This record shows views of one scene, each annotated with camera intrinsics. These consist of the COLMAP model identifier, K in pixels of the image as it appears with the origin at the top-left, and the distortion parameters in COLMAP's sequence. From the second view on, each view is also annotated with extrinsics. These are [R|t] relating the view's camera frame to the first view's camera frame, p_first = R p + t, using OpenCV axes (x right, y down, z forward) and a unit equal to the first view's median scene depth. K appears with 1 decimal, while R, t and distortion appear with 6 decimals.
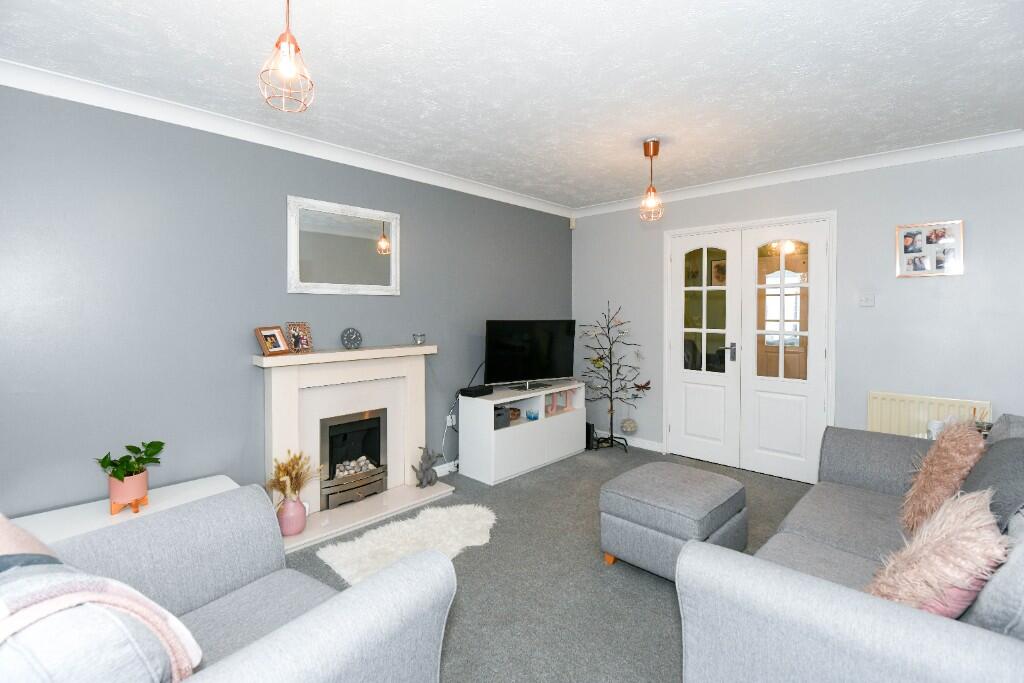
lens RADIAL K [[484.2, 0, 509.7], [0, 484.2, 317.9], [0, 0, 1]] dist [0.016967, -0.021810]
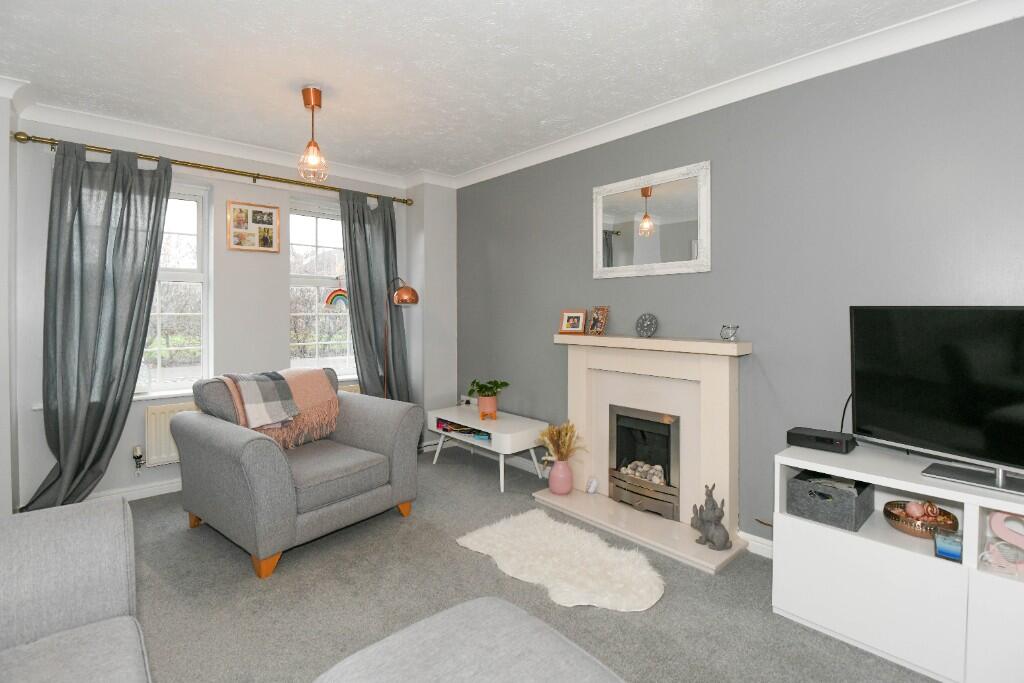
lens RADIAL K [[484.2, 0, 509.7], [0, 484.2, 317.9], [0, 0, 1]] dist [0.016967, -0.021810]
pose [[-0.086800, 0.015159, -0.996110, 0.431266], [-0.022011, 0.999611, 0.017130, 0.014721], [0.995983, 0.023413, -0.086433, 0.622982]]
